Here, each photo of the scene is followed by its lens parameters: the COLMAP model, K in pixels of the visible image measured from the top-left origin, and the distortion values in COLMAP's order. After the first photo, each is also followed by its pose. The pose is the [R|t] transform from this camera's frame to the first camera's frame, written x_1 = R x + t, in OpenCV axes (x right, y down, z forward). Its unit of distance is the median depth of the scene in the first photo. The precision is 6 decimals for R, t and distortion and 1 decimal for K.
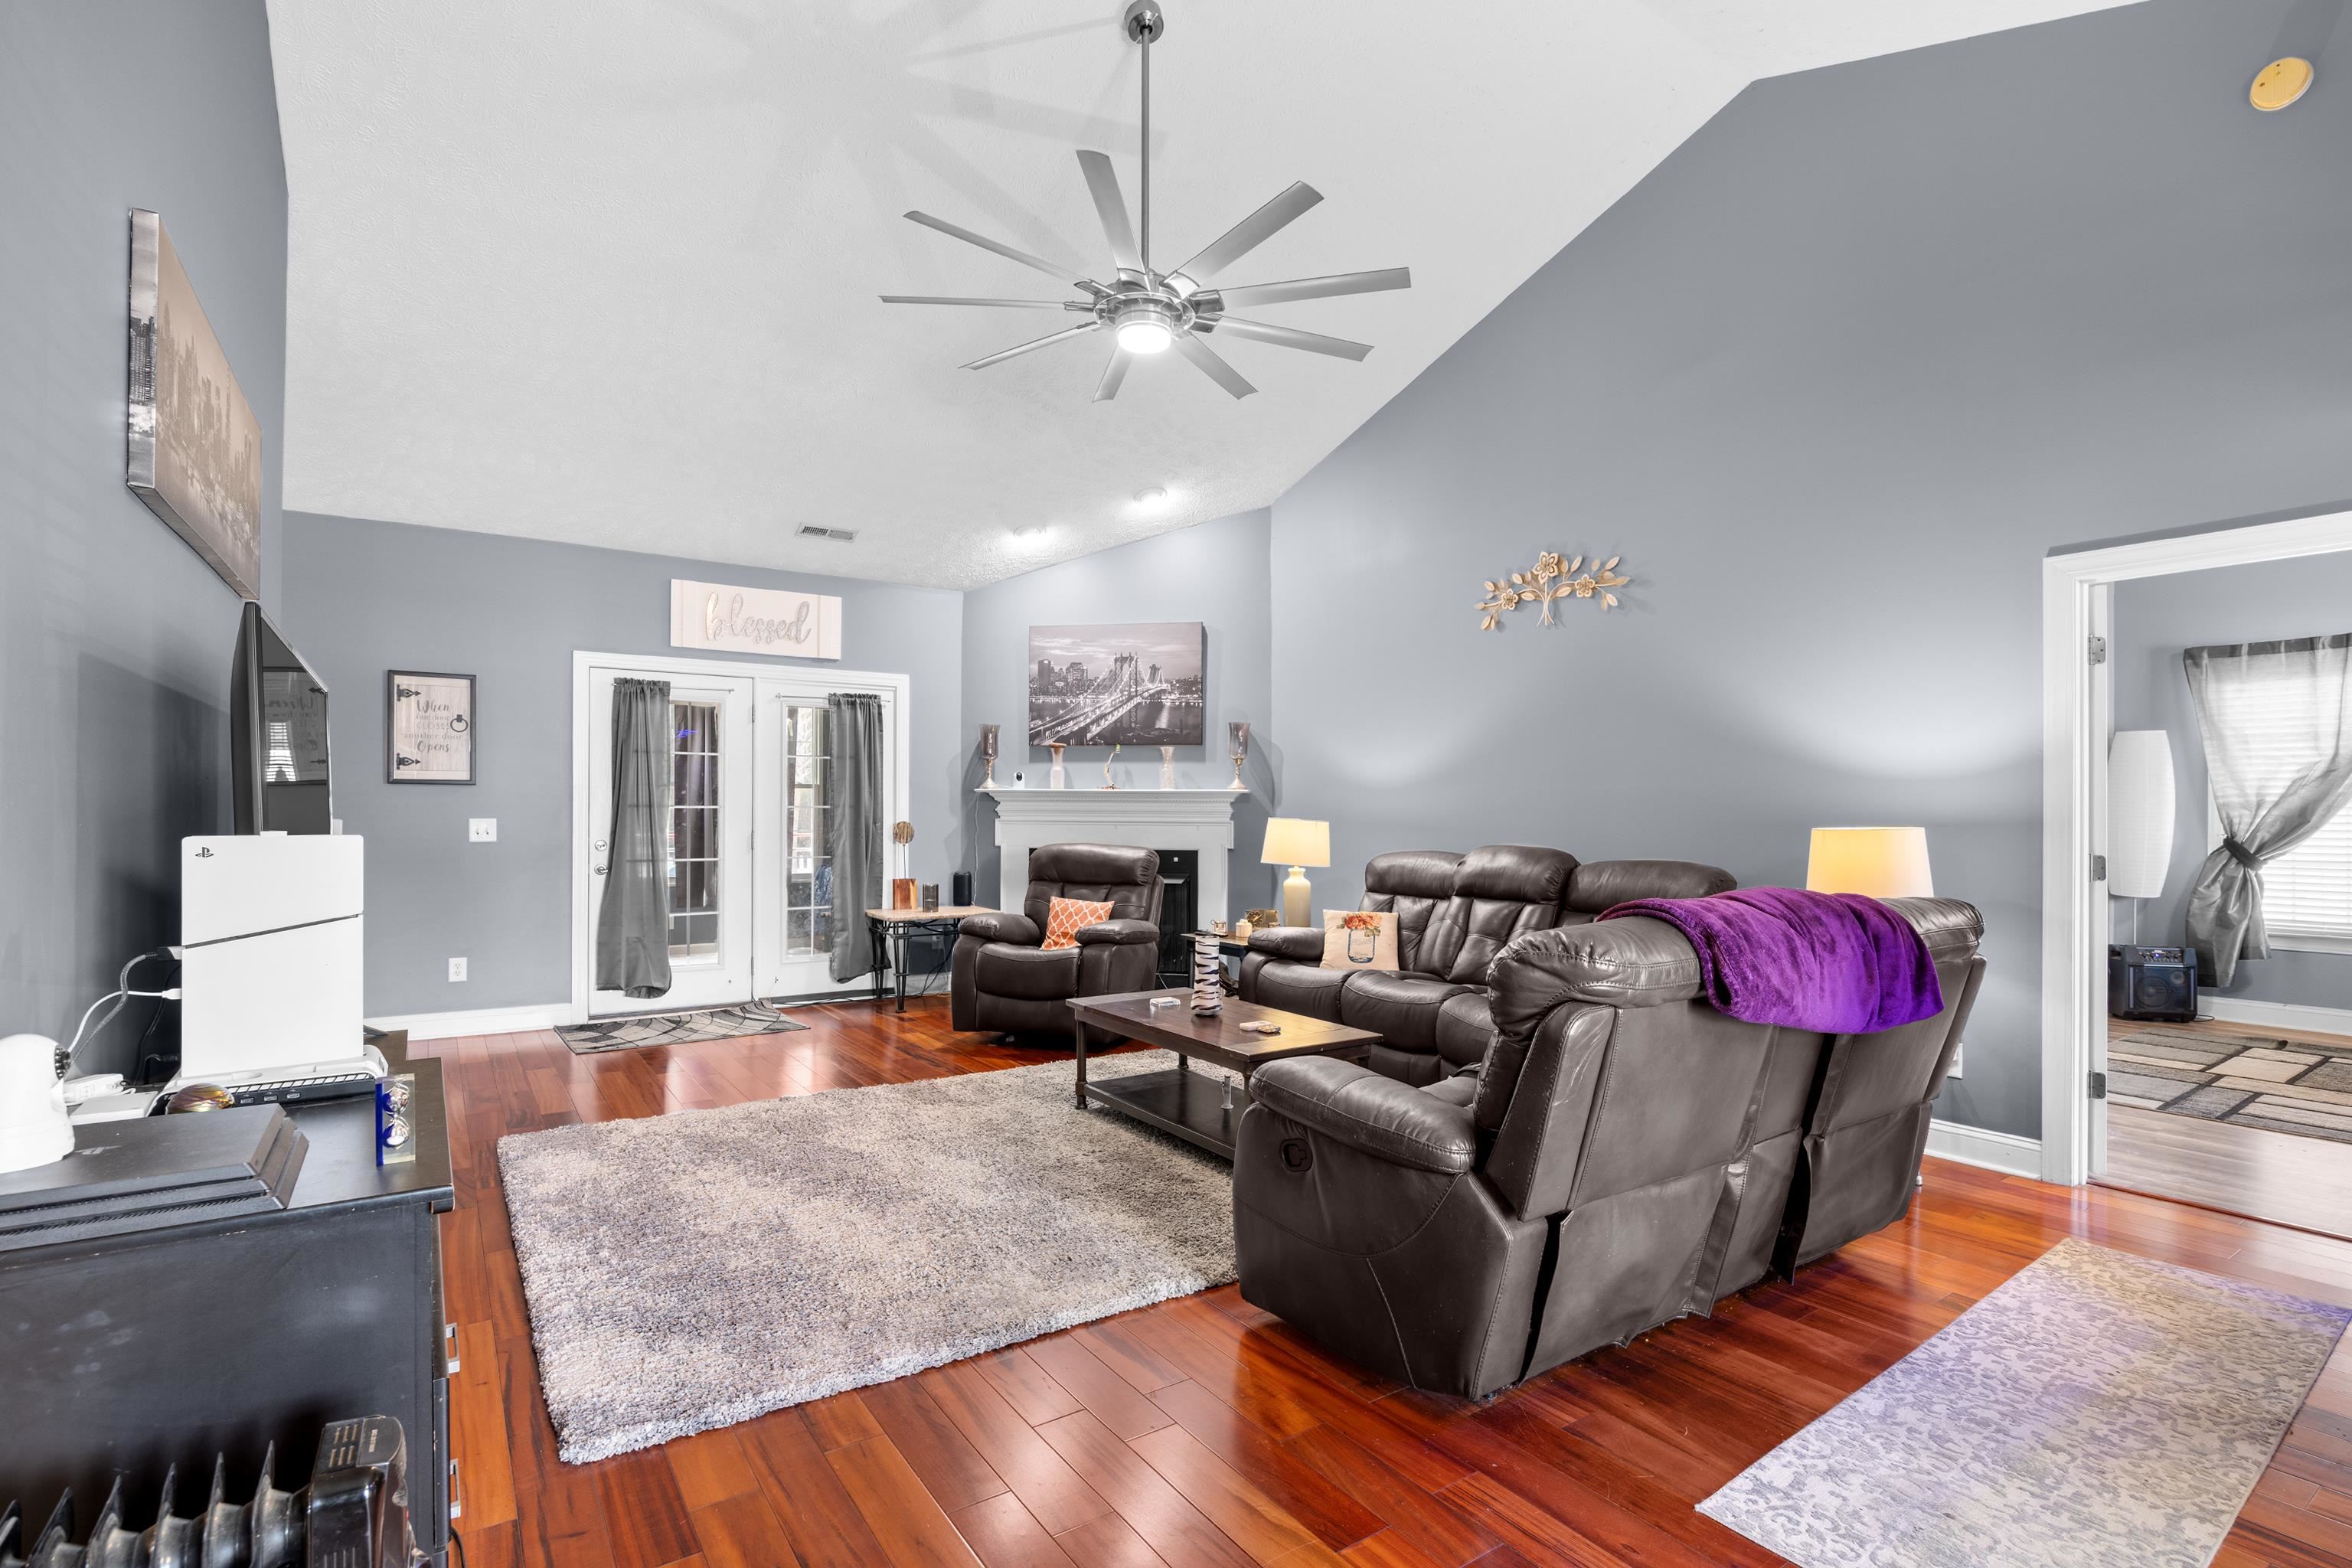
lens RADIAL K [[1097.4, 0, 1176.9], [0, 1097.4, 808.6], [0, 0, 1]] dist [-0.017080, 0.002080]
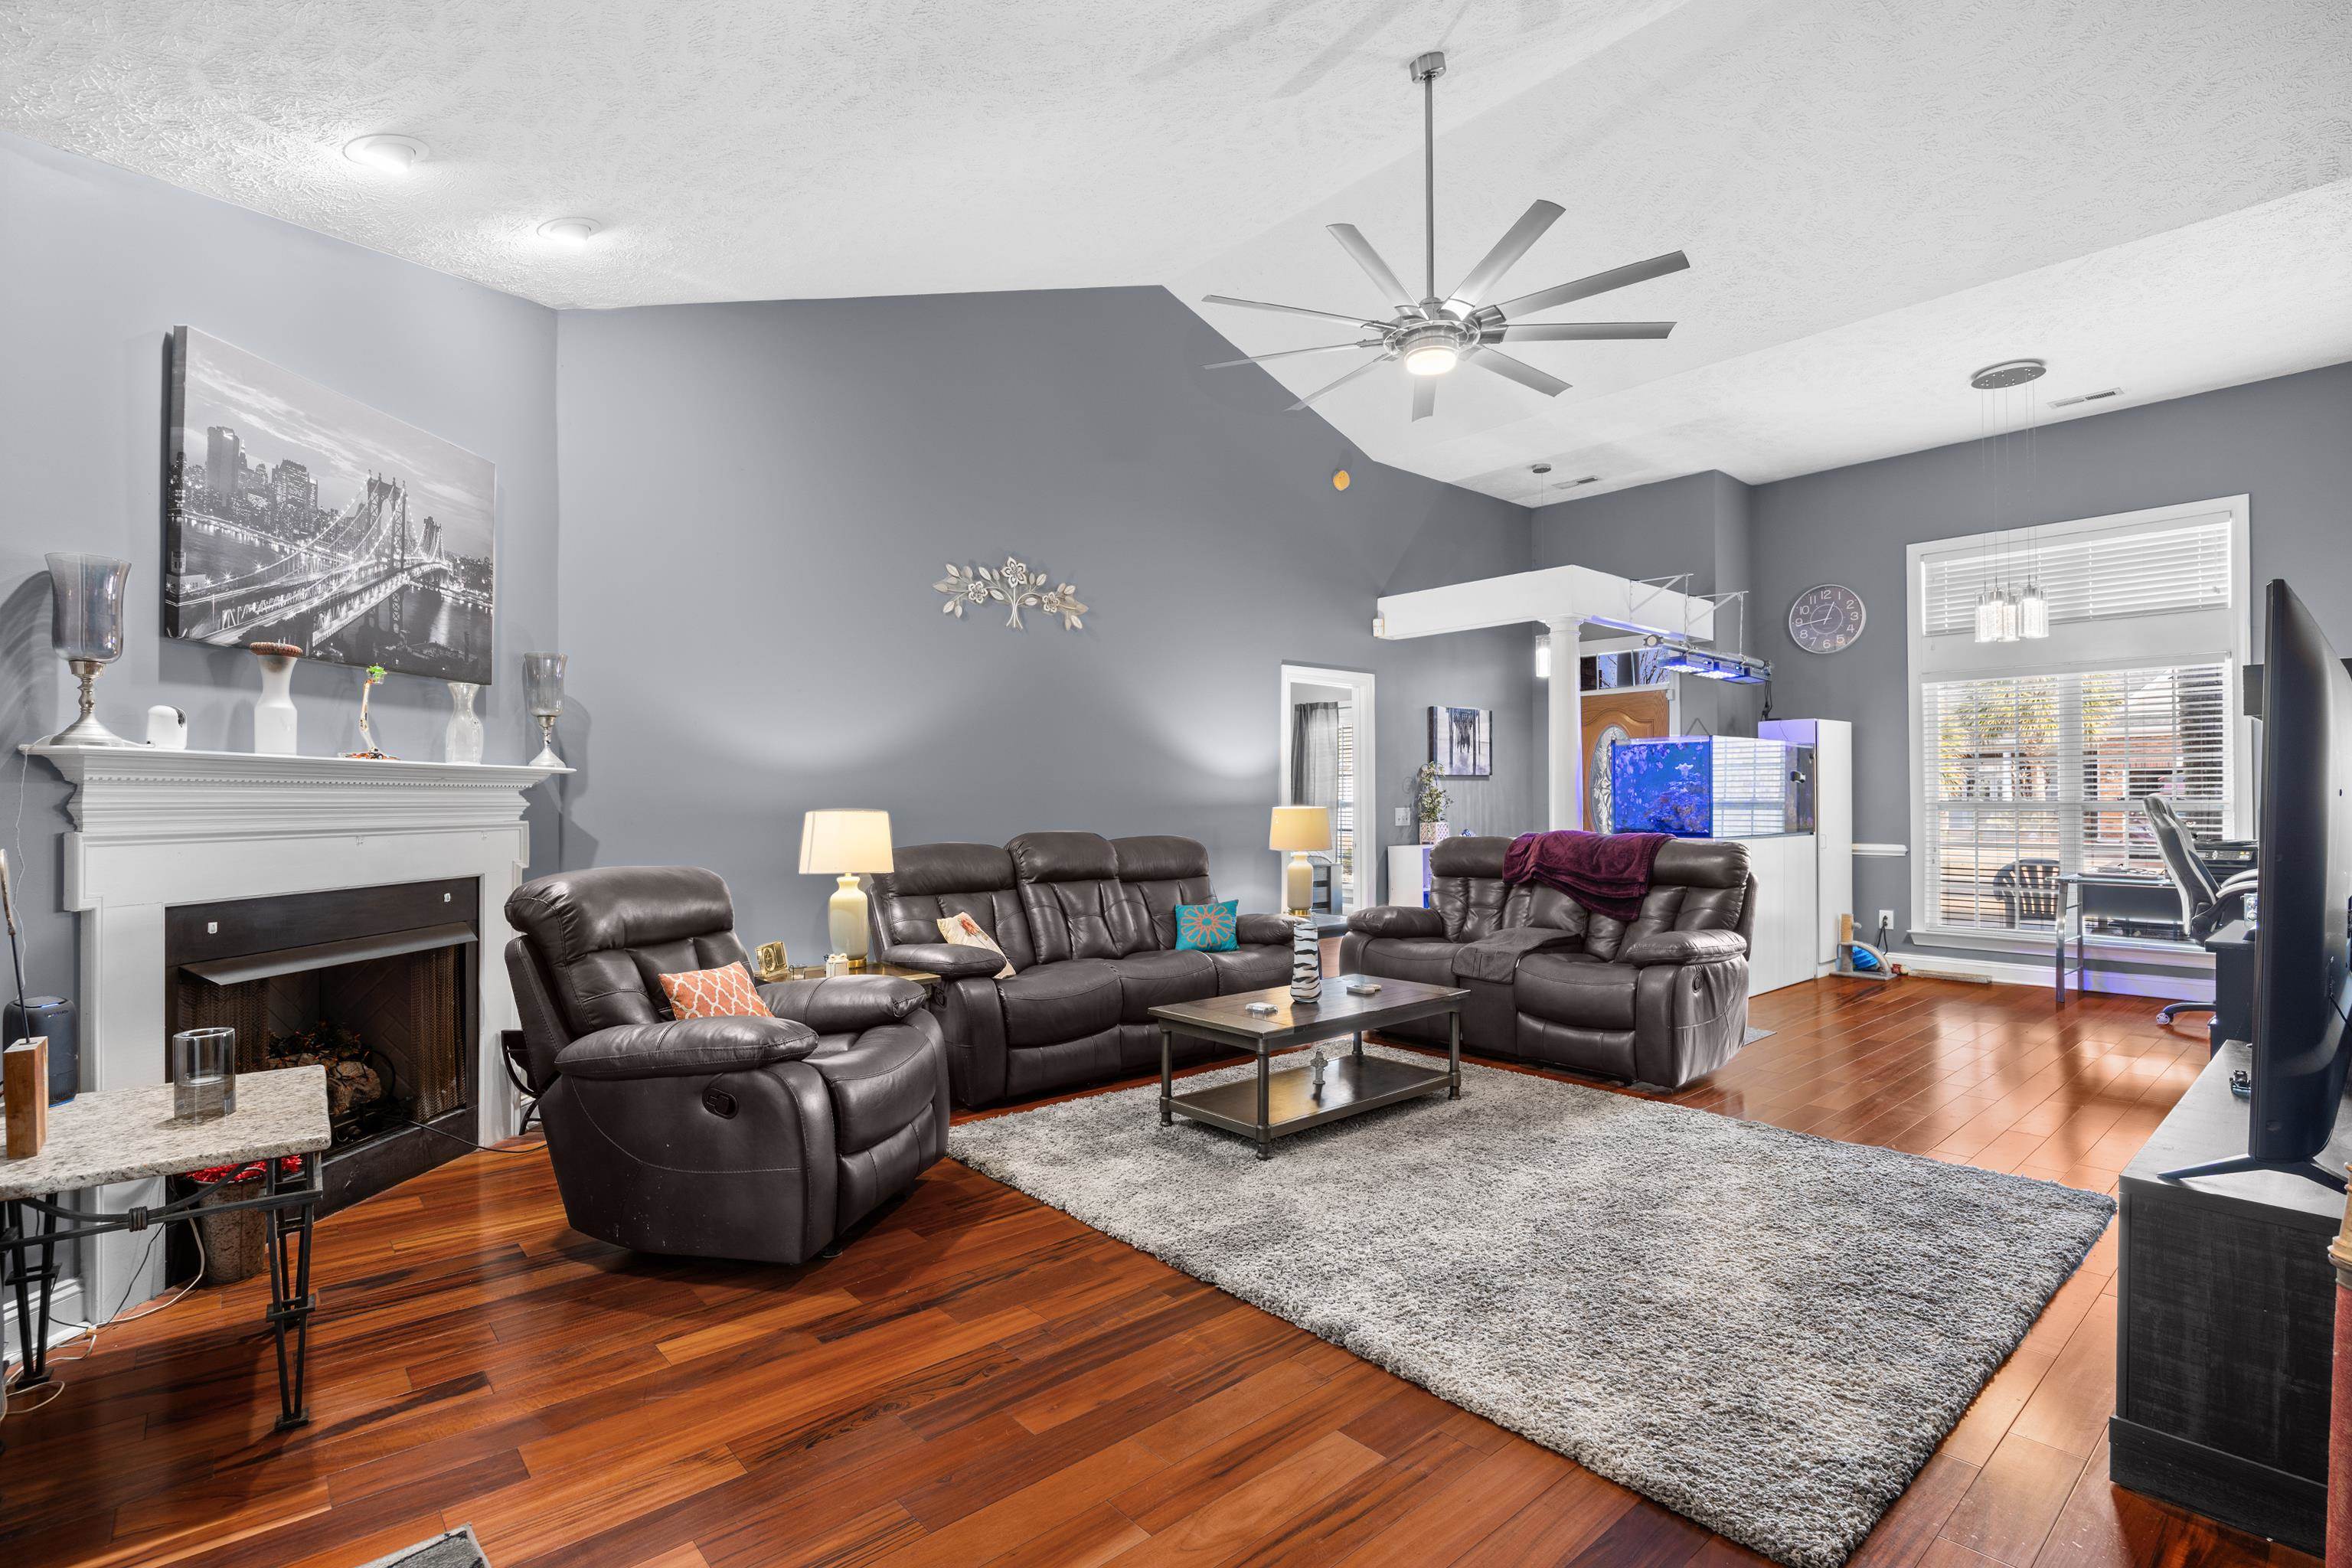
lens RADIAL K [[1097.4, 0, 1174.0], [0, 1097.4, 795.0], [0, 0, 1]] dist [-0.017080, 0.002080]
pose [[-0.110756, -0.000796, 0.993847, -0.612913], [0.002767, 0.999996, 0.001110, -0.002457], [-0.993844, 0.002873, -0.110753, 0.782233]]
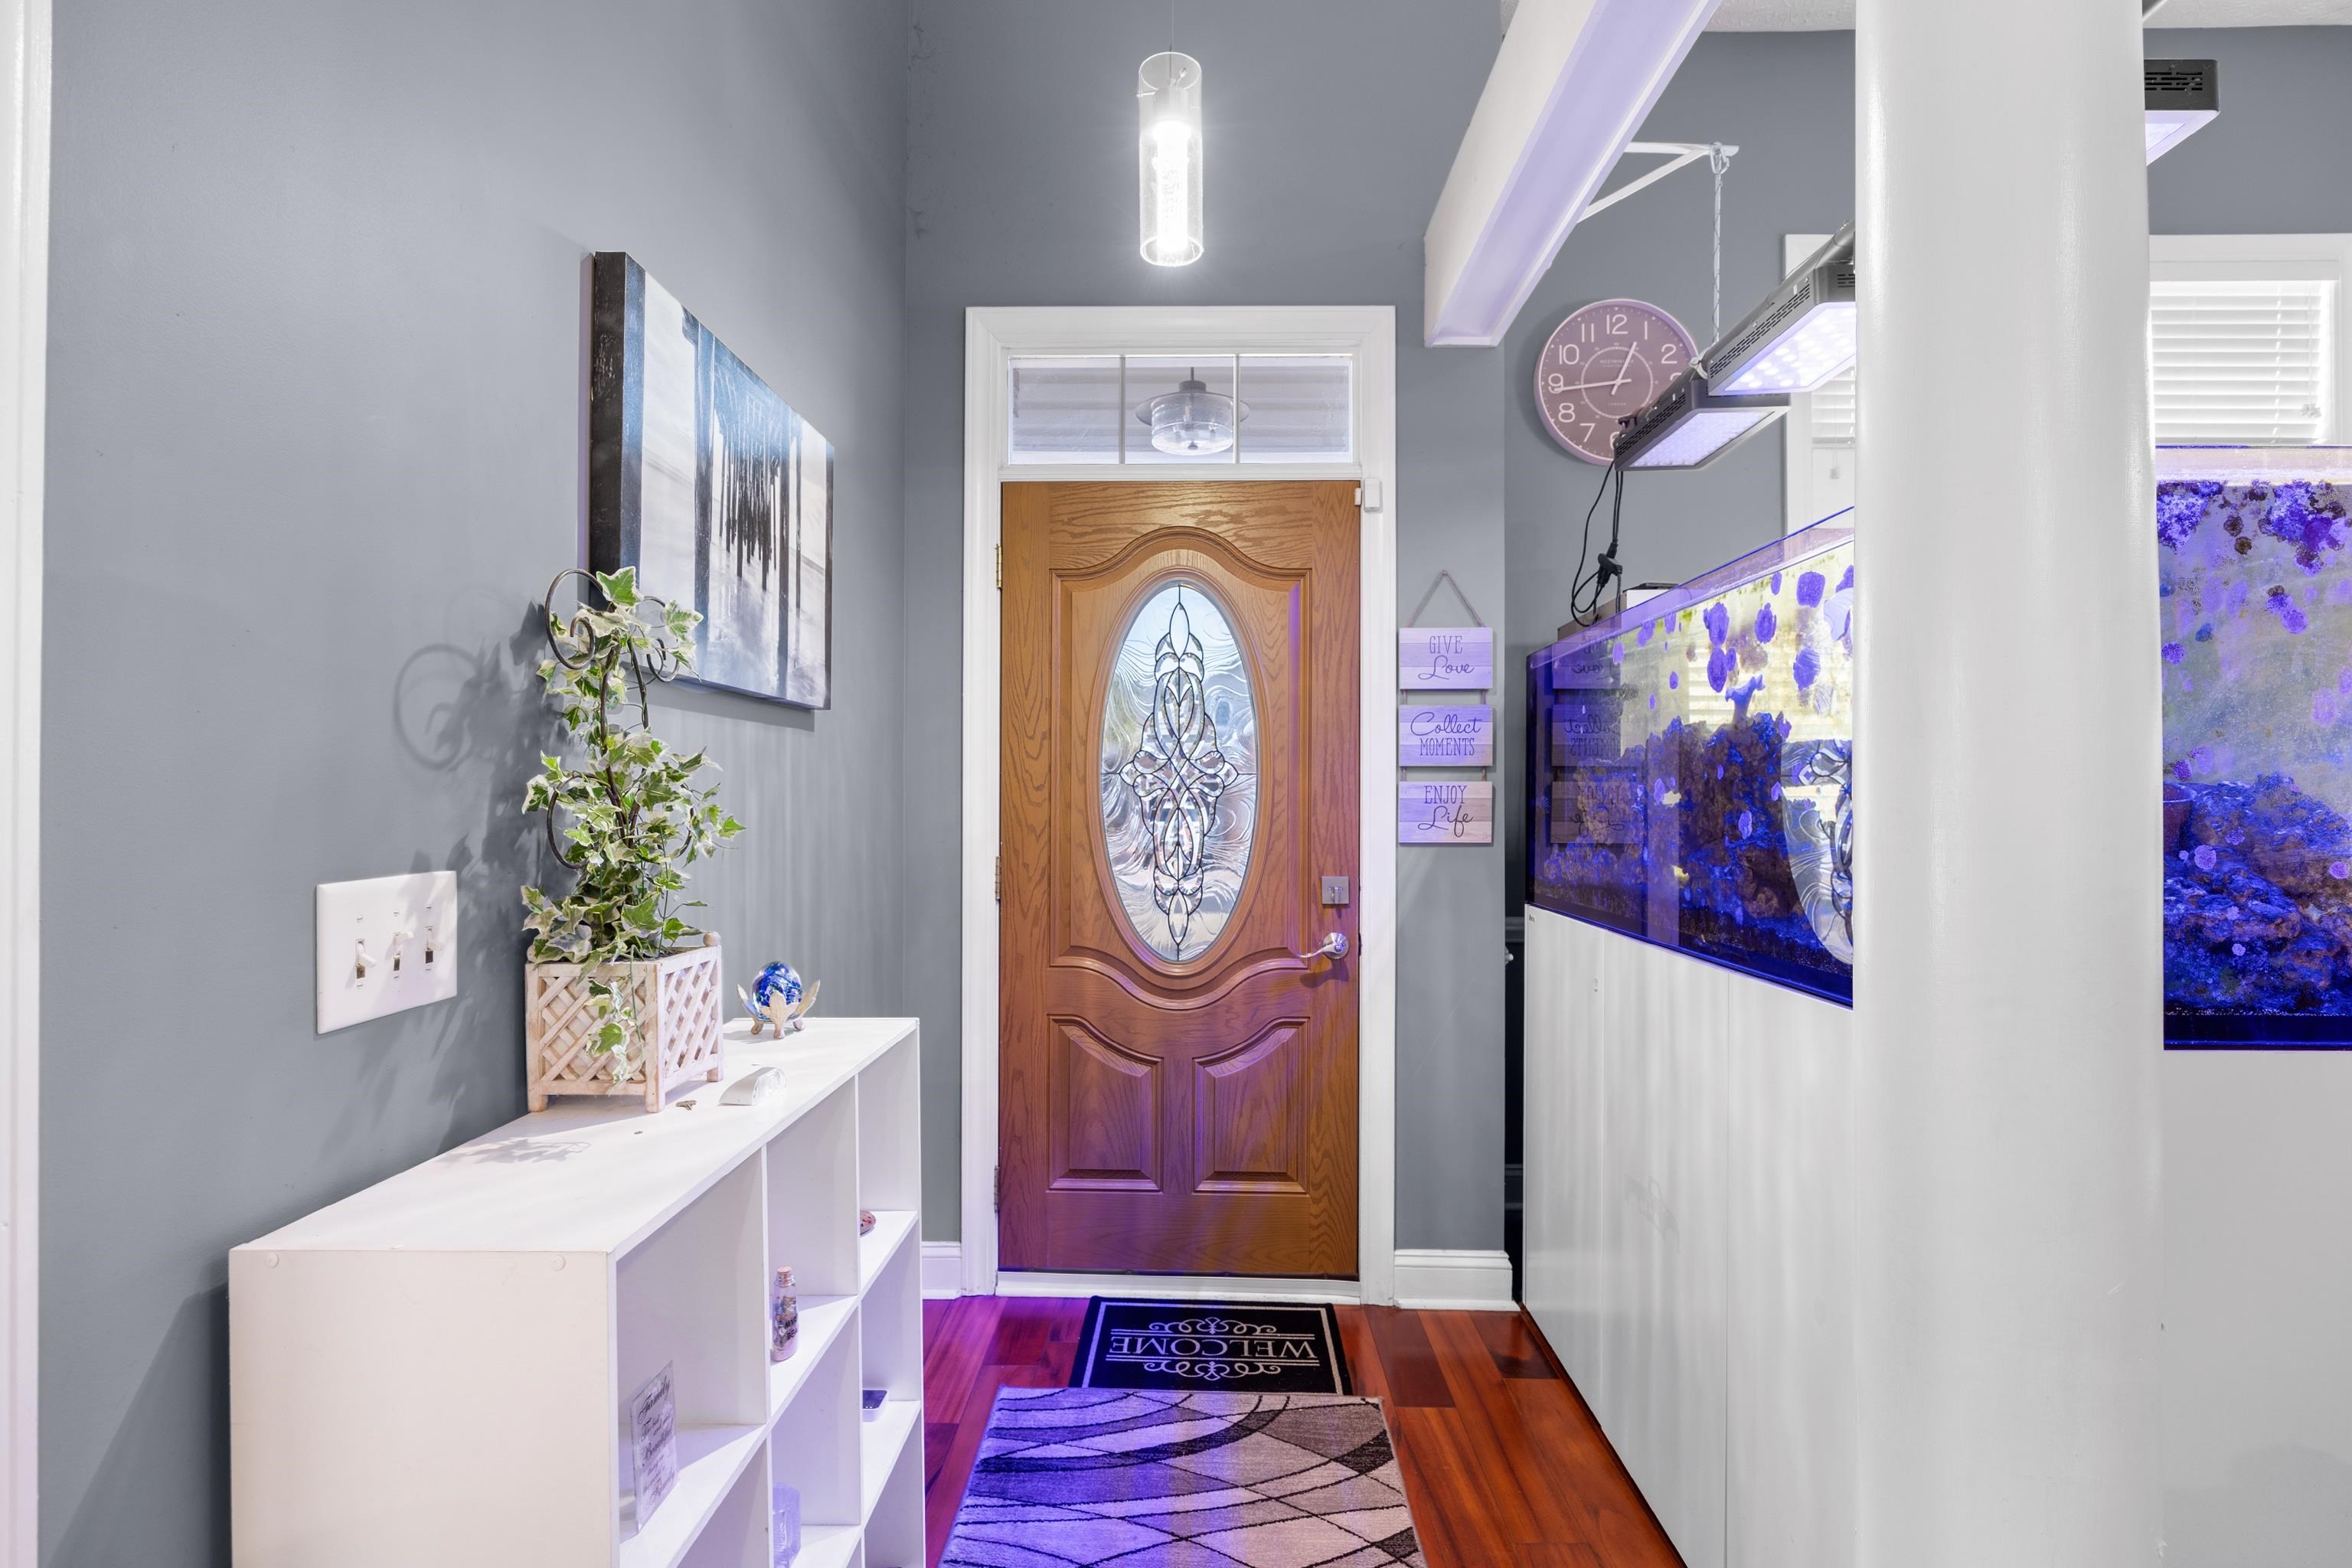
lens RADIAL K [[1097.4, 0, 1170.5], [0, 1097.4, 798.6], [0, 0, 1]] dist [-0.017080, 0.002080]
pose [[-0.812058, -0.001369, 0.583575, 0.377263], [-0.005209, 0.999974, -0.004903, 0.002613], [-0.583554, -0.007021, -0.812044, 0.460473]]
